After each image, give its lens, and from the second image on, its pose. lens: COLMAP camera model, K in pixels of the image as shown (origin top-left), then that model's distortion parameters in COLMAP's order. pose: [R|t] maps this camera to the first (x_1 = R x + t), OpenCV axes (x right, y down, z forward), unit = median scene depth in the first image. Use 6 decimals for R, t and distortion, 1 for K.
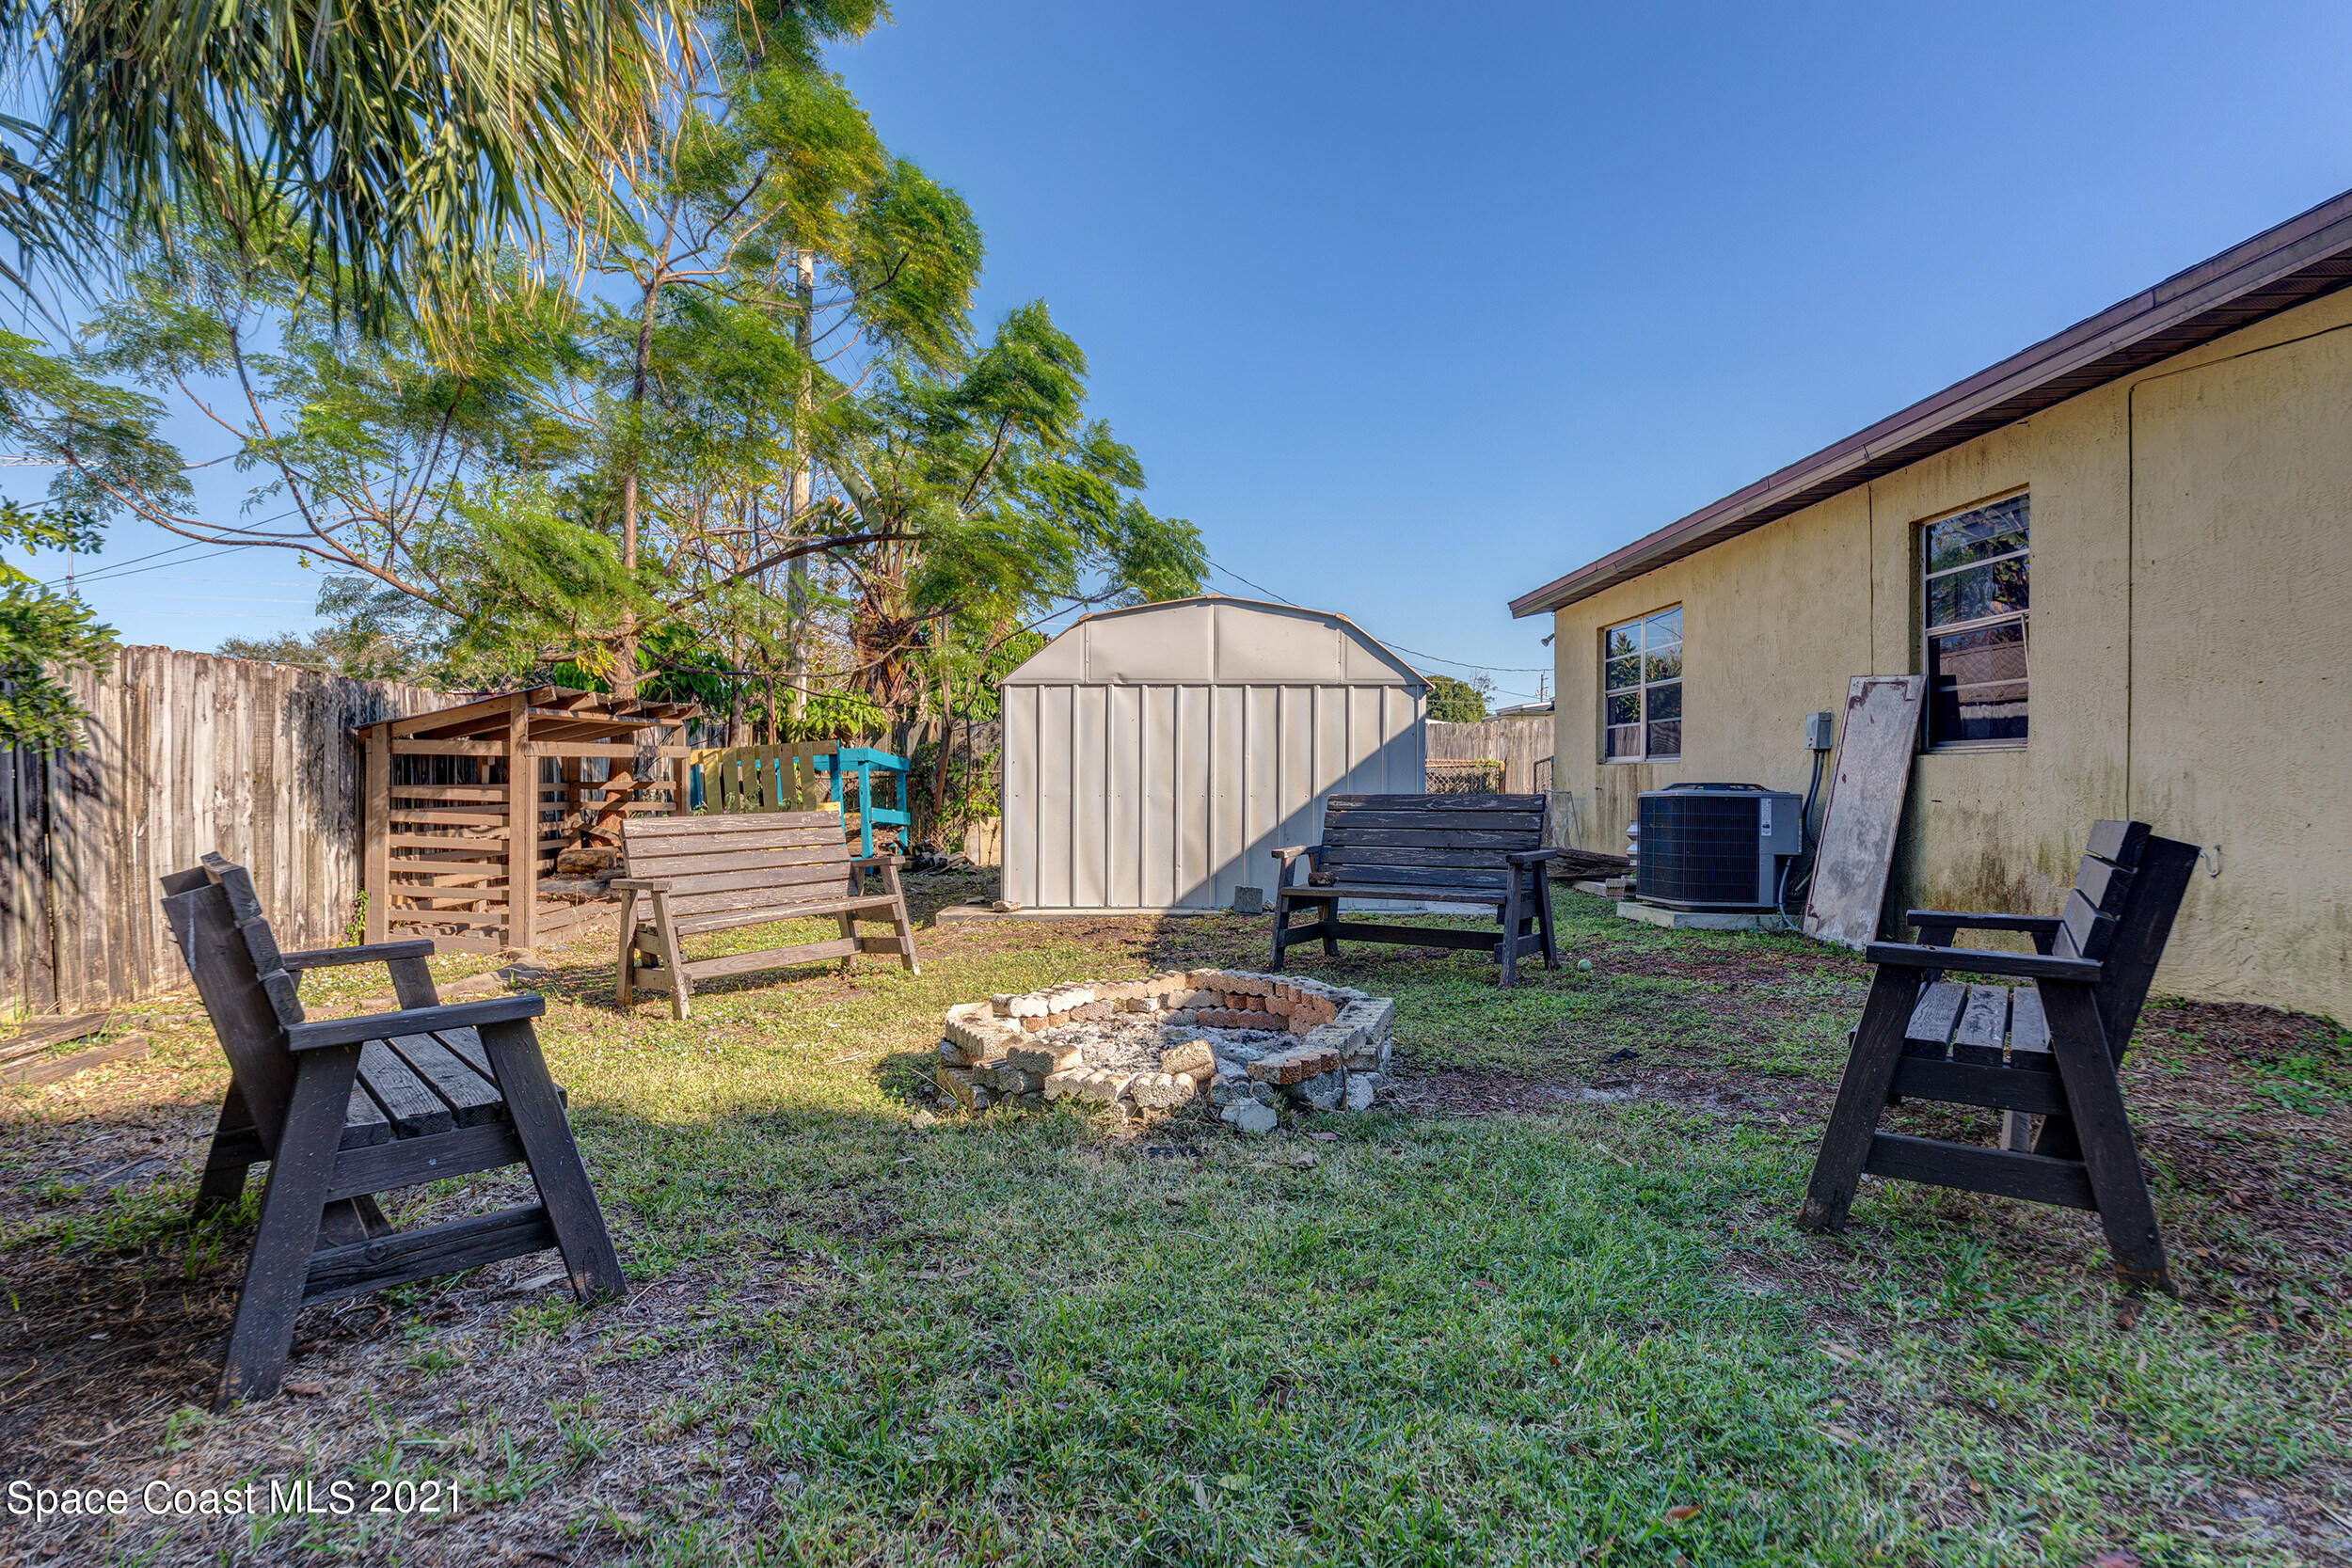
lens RADIAL K [[1248.0, 0, 1176.0], [0, 1248.0, 784.0], [0, 0, 1]] dist [0.002669, 0.000275]
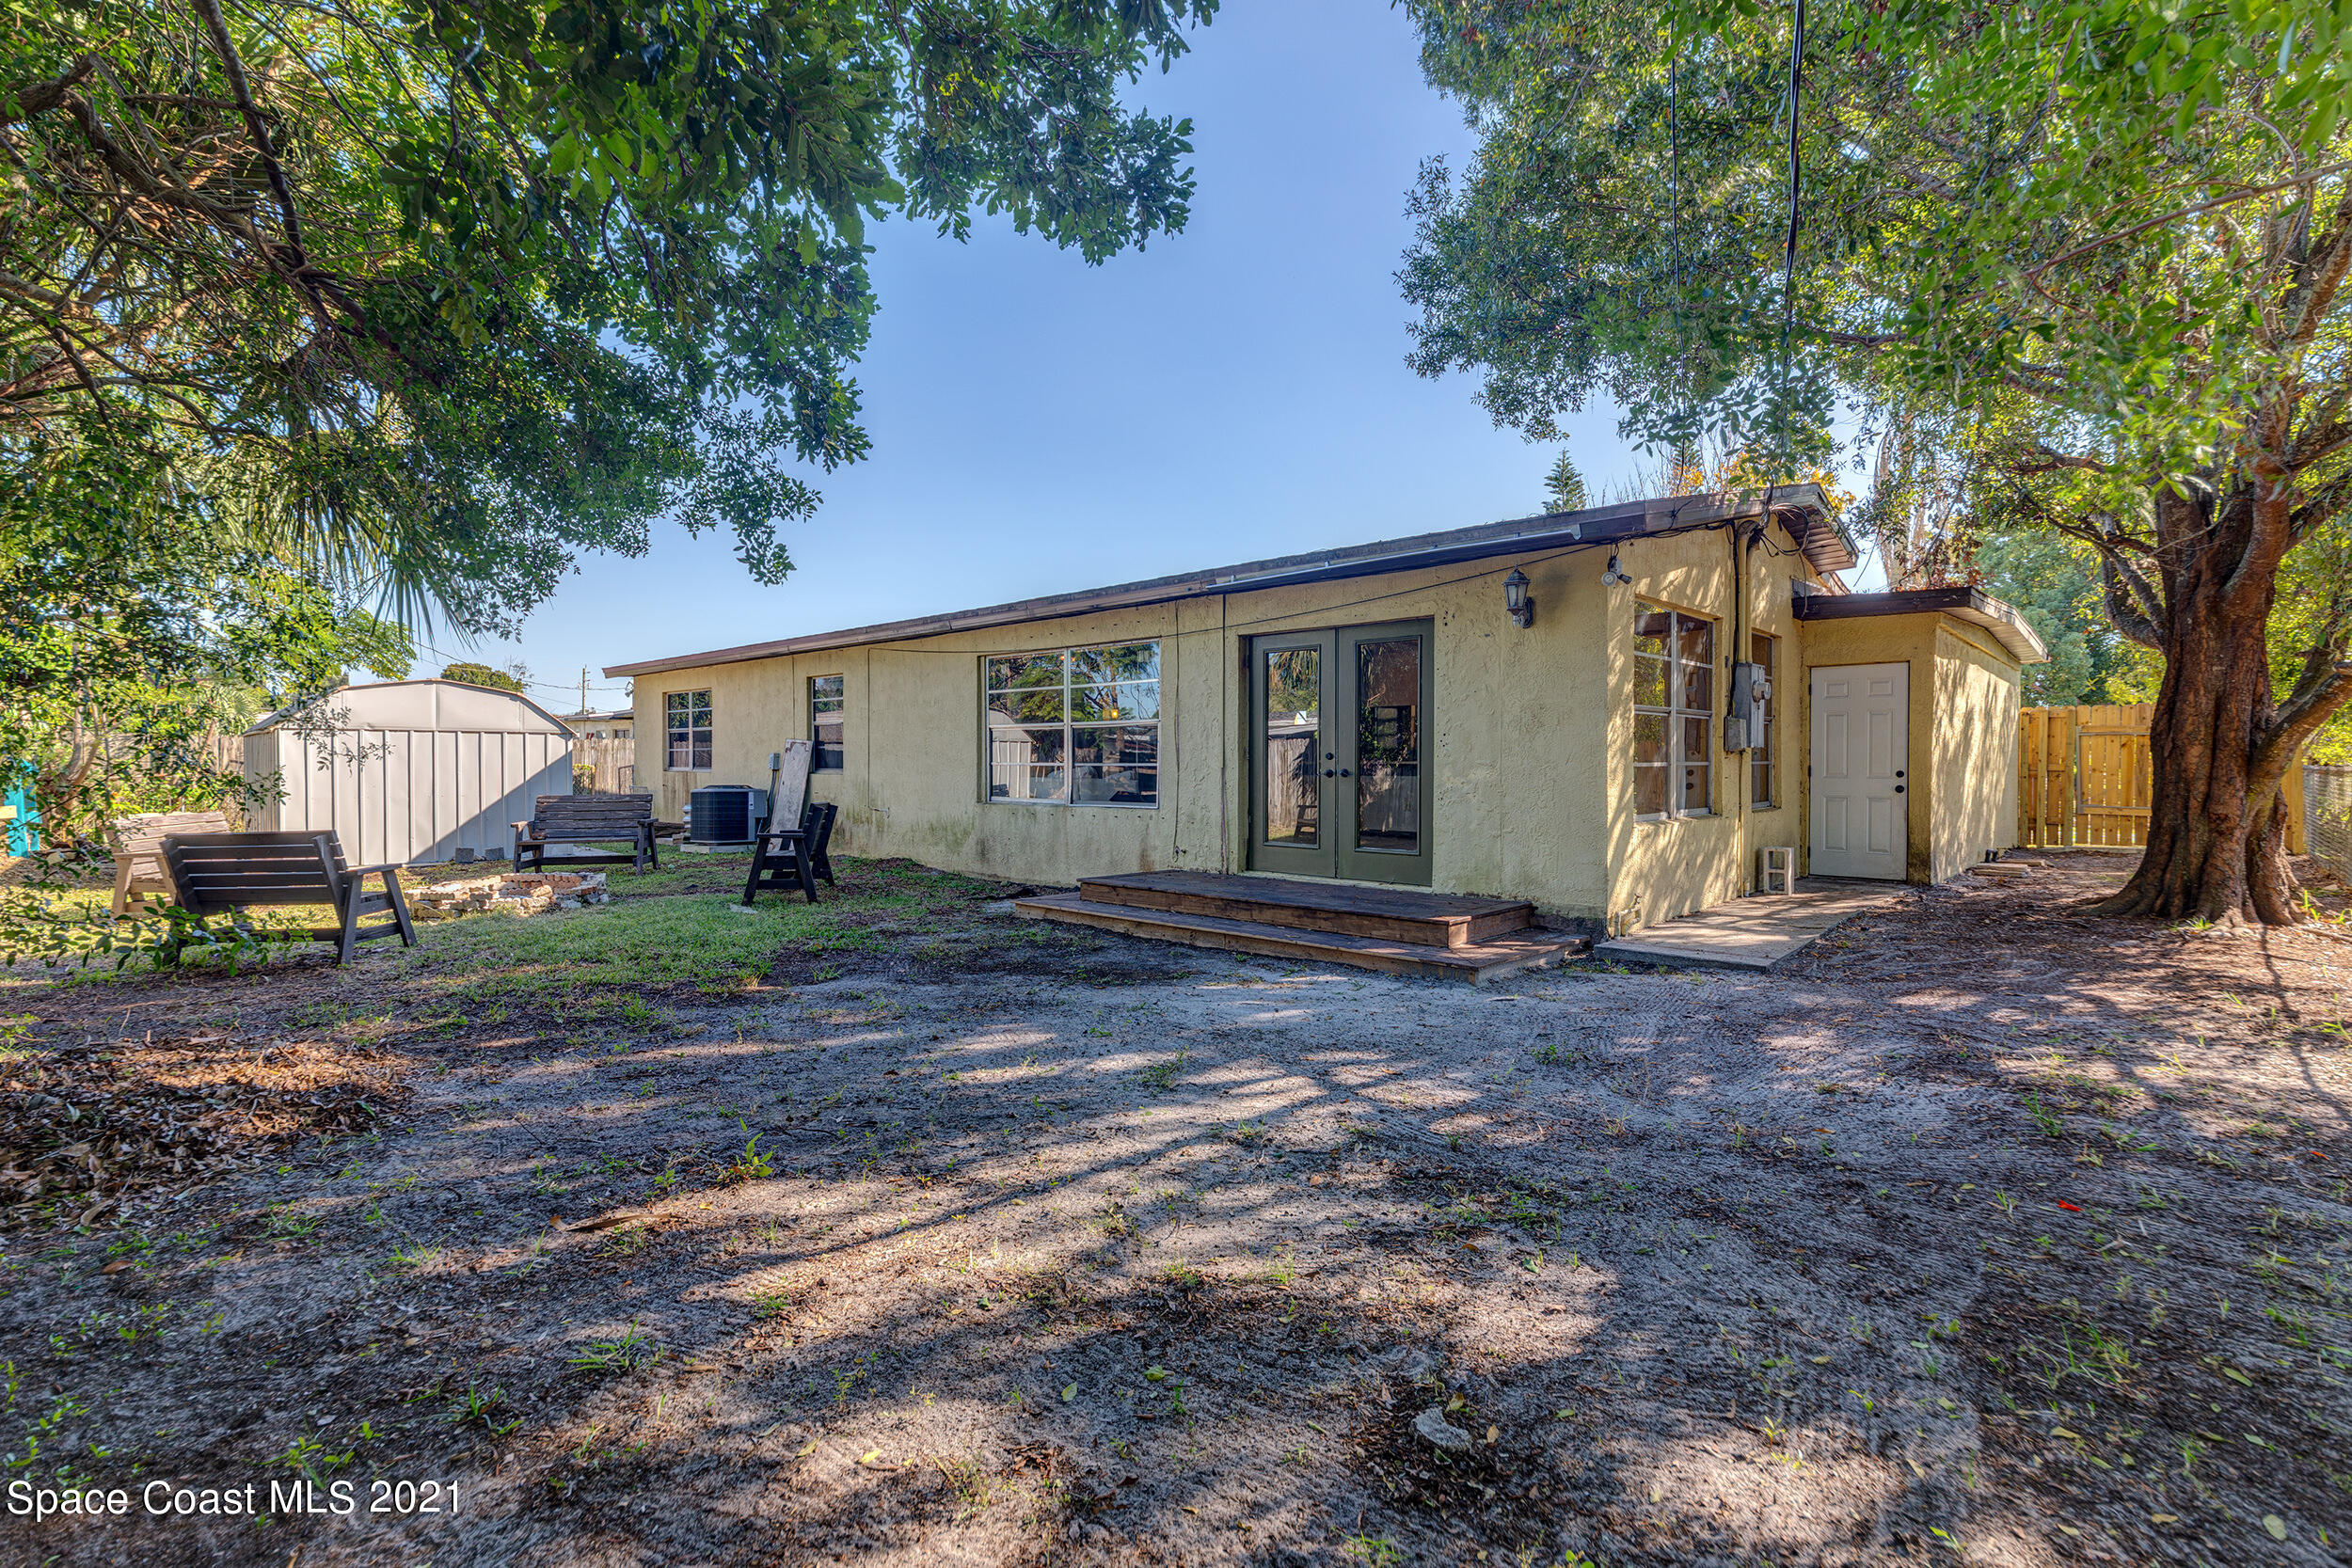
lens RADIAL K [[1091.8, 0, 1176.0], [0, 1091.8, 784.0], [0, 0, 1]] dist [-0.001570, -0.000099]
pose [[0.706376, -0.015351, 0.707670, -0.355760], [0.003677, 0.999831, 0.018019, -0.034446], [-0.707827, -0.010126, 0.706313, -0.879429]]
